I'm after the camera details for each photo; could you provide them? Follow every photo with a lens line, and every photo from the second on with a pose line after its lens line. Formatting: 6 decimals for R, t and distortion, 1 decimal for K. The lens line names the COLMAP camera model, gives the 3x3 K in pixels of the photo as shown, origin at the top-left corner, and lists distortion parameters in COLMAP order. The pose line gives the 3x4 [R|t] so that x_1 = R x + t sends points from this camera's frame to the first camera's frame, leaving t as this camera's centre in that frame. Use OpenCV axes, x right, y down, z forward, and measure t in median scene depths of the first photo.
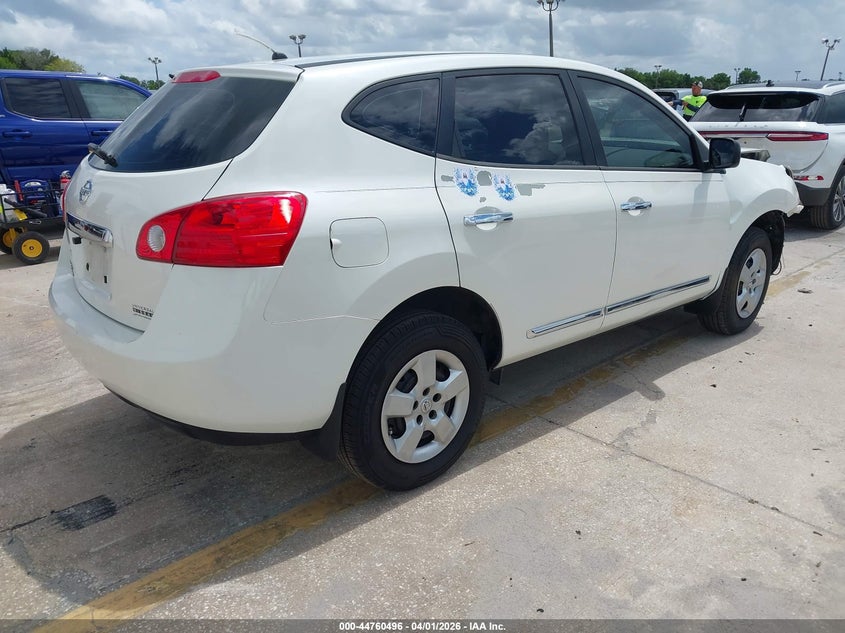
lens RADIAL K [[660.2, 0, 424.6], [0, 660.2, 311.3], [0, 0, 1]] dist [0.009813, 0.000211]
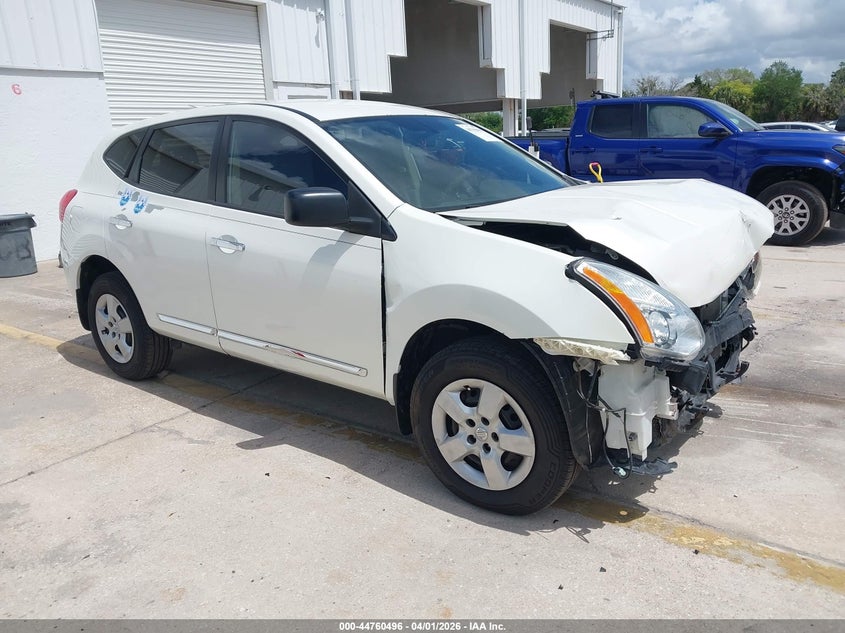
lens RADIAL K [[660.2, 0, 426.8], [0, 660.2, 321.4], [0, 0, 1]] dist [0.009813, 0.000211]
pose [[0.190805, 0.269361, -0.943948, 1.360172], [-0.245706, 0.944109, 0.219741, -0.341297], [0.950380, 0.190006, 0.246324, 1.057015]]
